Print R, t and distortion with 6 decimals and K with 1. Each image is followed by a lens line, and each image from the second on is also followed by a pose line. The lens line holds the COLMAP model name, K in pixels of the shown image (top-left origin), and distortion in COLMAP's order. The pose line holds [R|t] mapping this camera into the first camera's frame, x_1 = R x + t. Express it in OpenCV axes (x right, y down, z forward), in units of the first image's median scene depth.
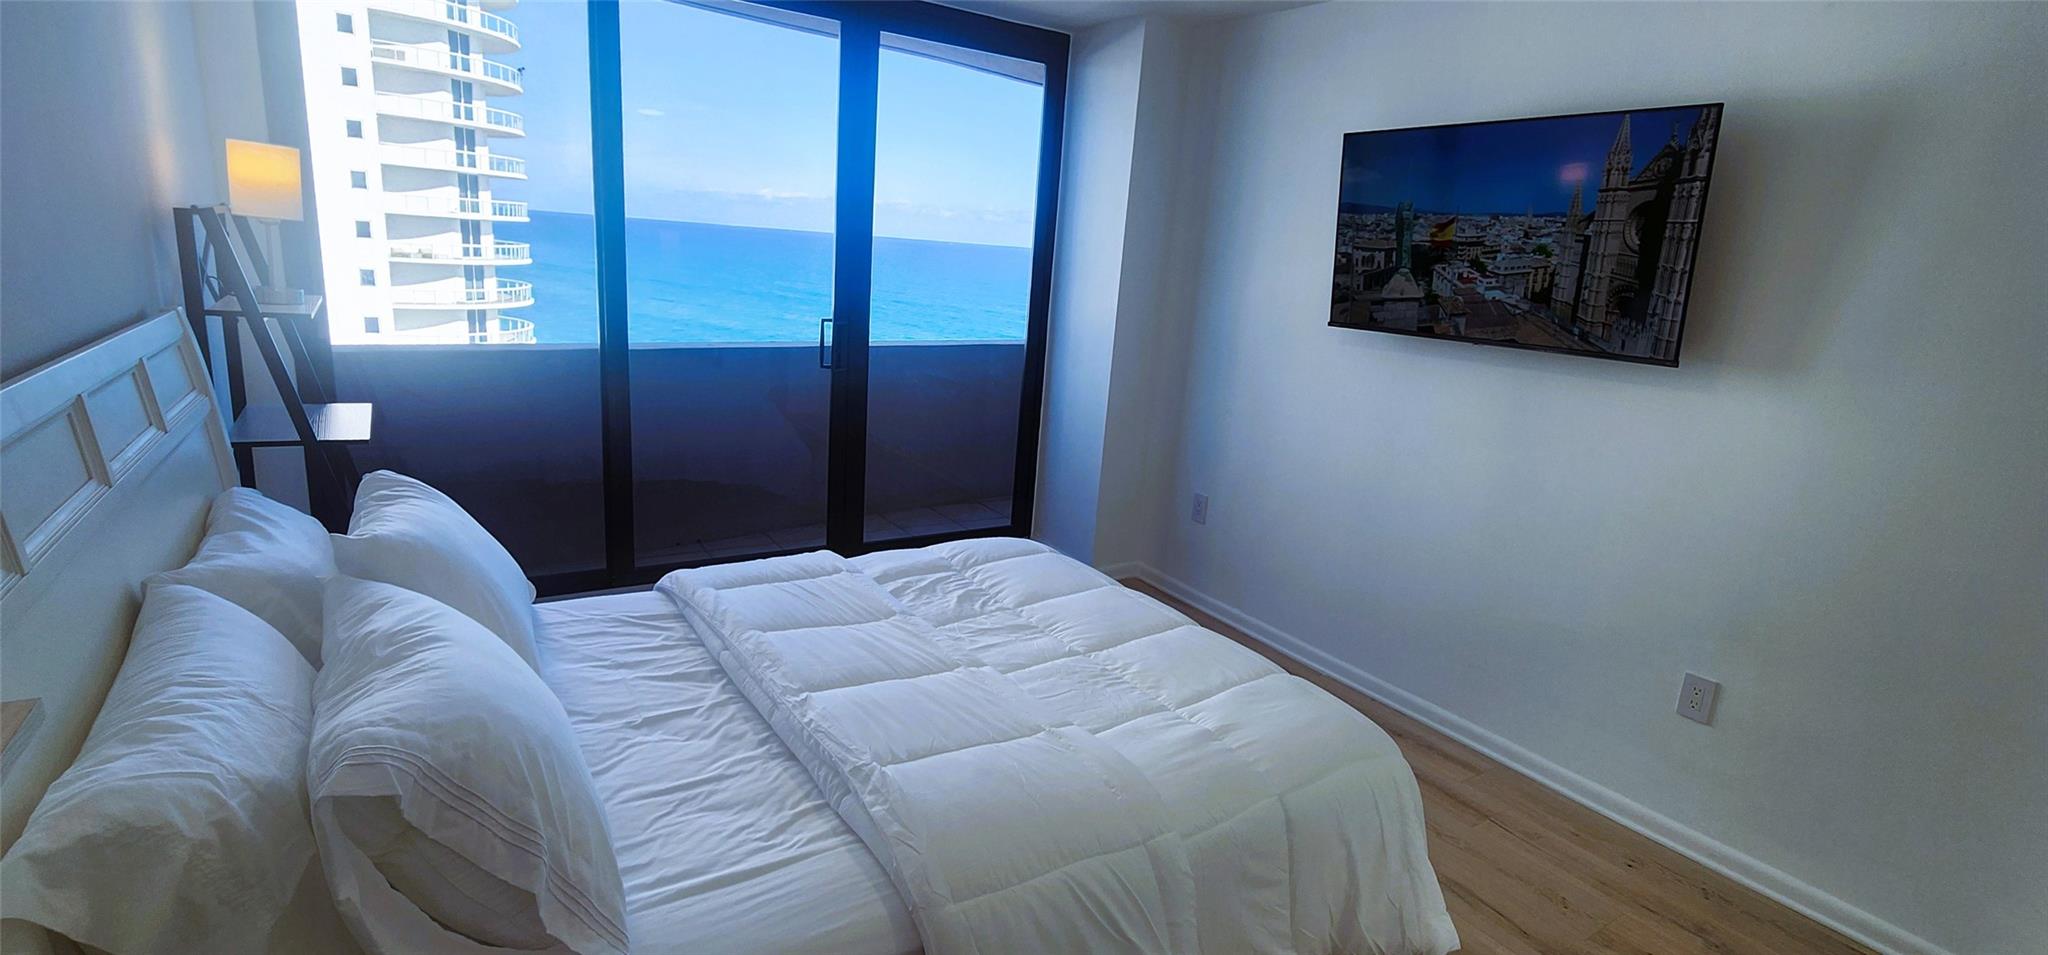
lens RADIAL K [[909.8, 0, 1027.4], [0, 909.8, 474.2], [0, 0, 1]] dist [-0.000022, 0.000549]
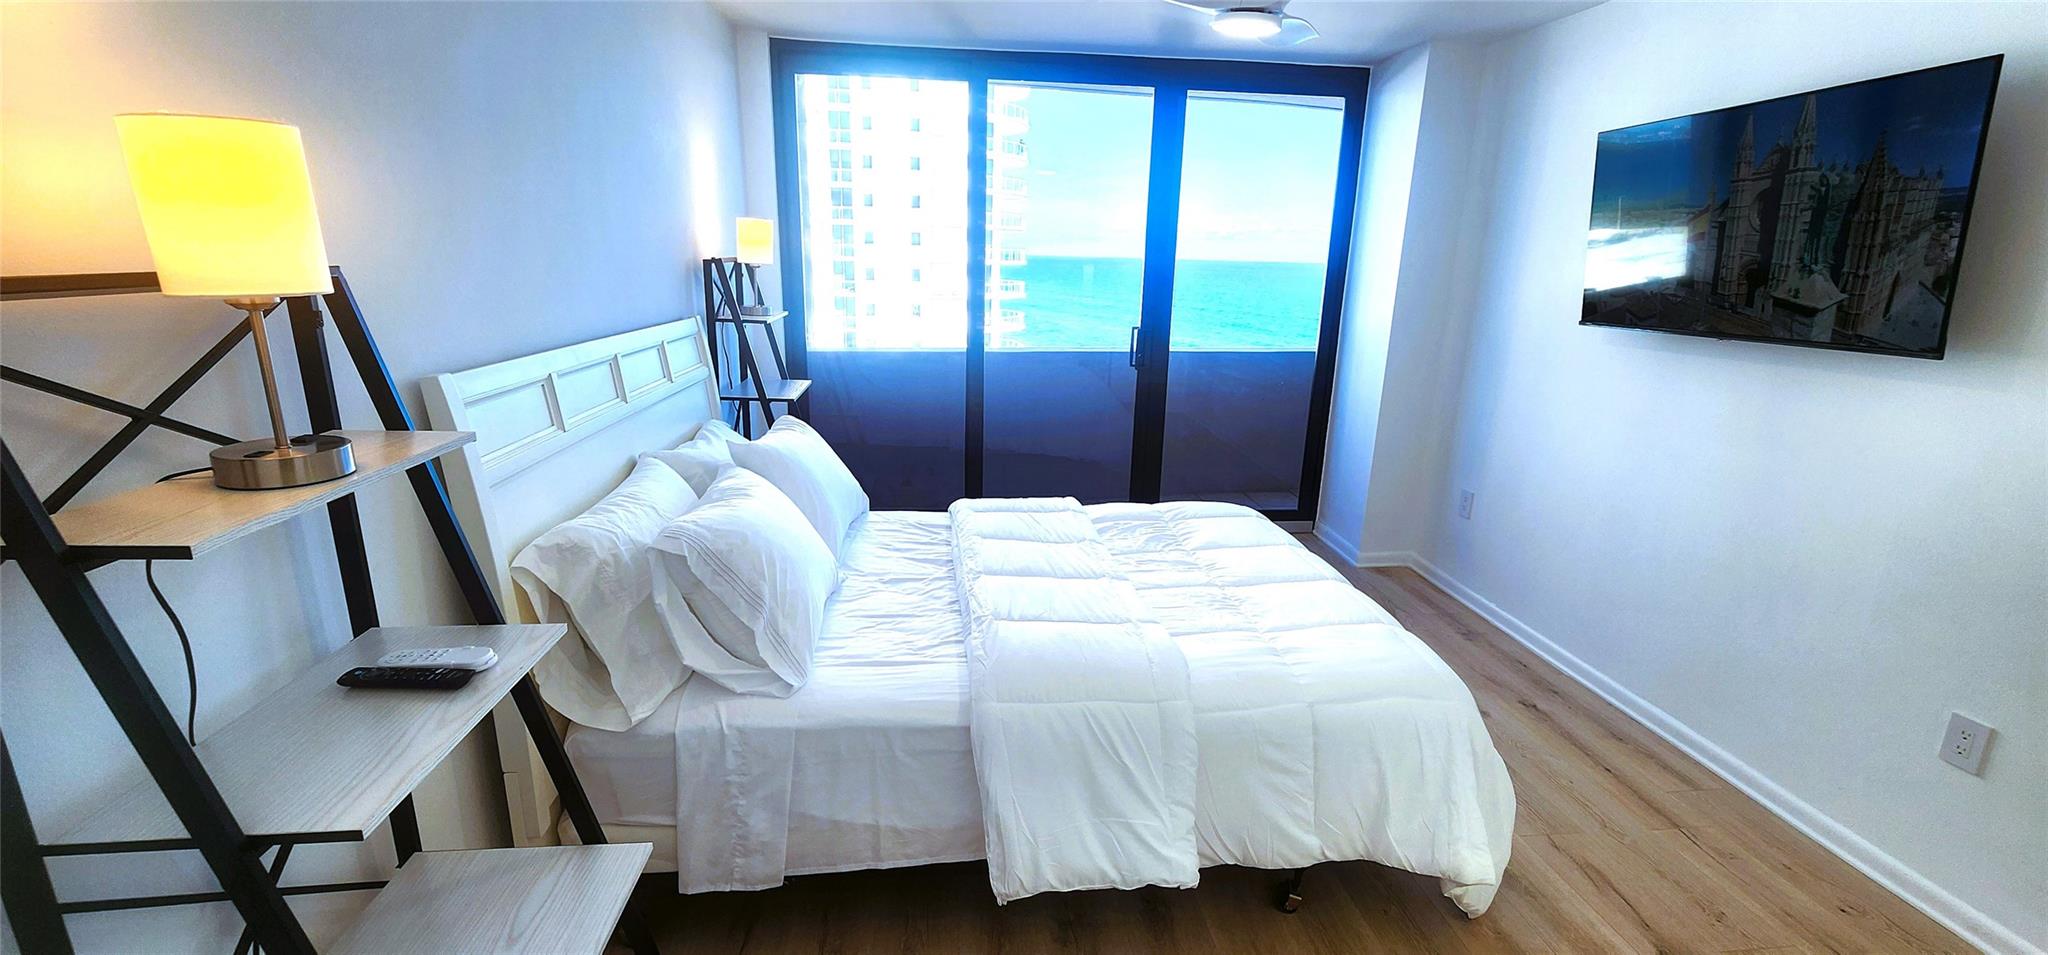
lens RADIAL K [[793.4, 0, 1029.3], [0, 793.4, 464.5], [0, 0, 1]] dist [0.003631, -0.000063]
pose [[0.898587, 0.063565, -0.434168, 0.268246], [-0.067400, 0.997704, 0.006575, 0.040020], [0.433589, 0.023355, 0.900808, -0.078320]]
